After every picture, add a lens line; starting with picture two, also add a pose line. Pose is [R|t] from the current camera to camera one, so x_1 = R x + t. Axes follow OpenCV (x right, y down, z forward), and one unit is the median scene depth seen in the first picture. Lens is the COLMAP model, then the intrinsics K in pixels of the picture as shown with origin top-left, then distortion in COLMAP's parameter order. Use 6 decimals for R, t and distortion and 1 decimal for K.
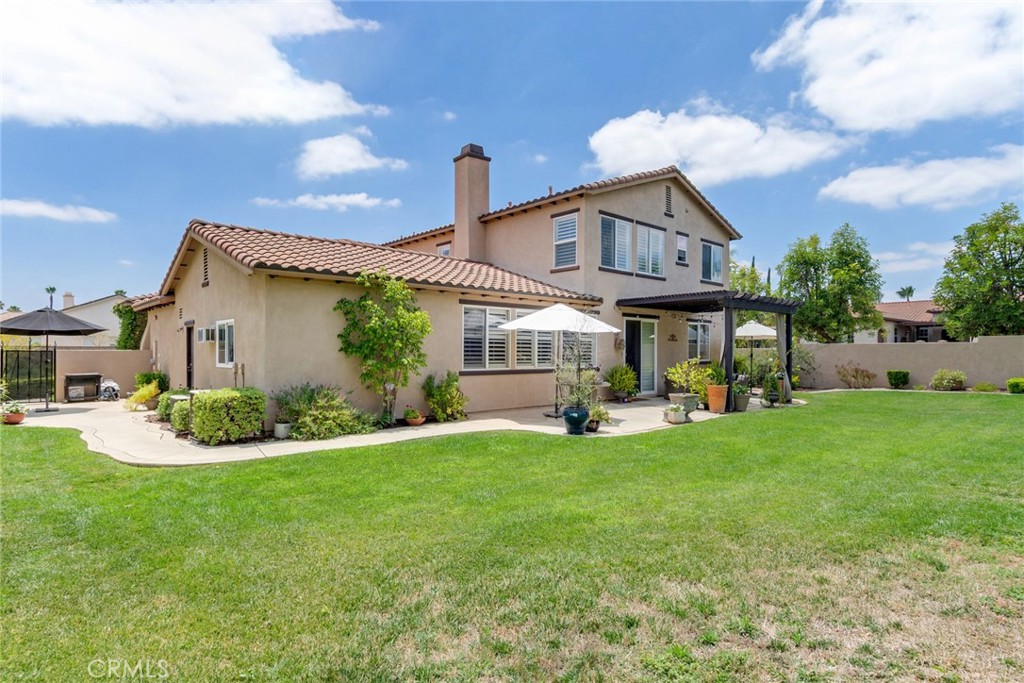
lens RADIAL K [[528.4, 0, 512.0], [0, 528.4, 341.5], [0, 0, 1]] dist [-0.000351, -0.000230]
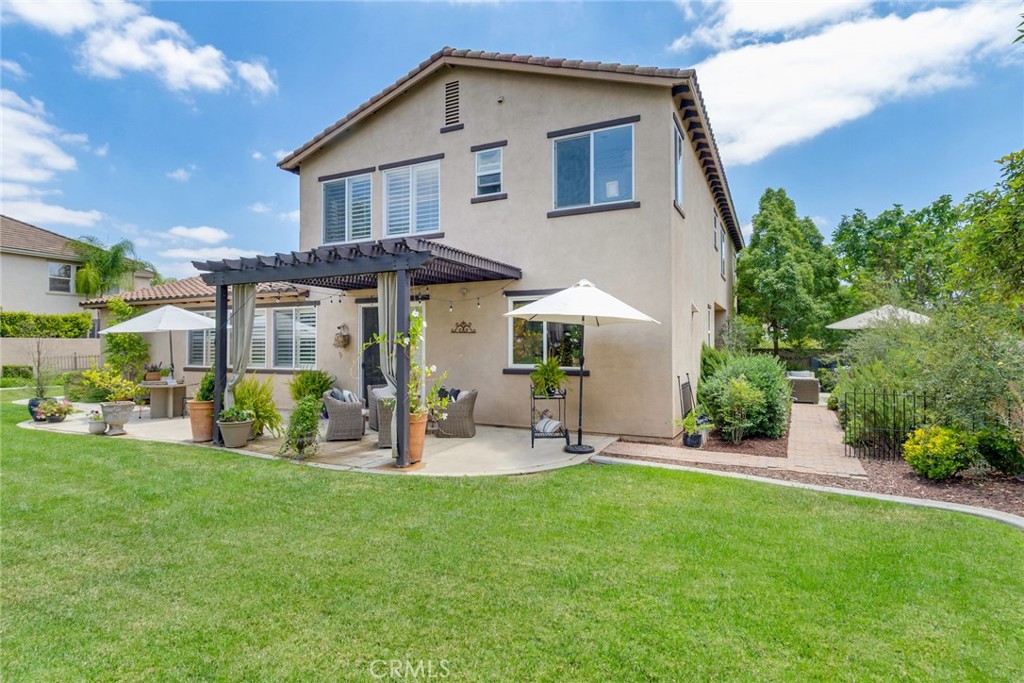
lens RADIAL K [[541.0, 0, 512.0], [0, 541.0, 341.5], [0, 0, 1]] dist [-0.001121, 0.000022]
pose [[0.378187, -0.019429, -0.925525, 0.917650], [0.017240, 0.999754, -0.013943, 0.019027], [0.925569, -0.010682, 0.378429, 0.837683]]
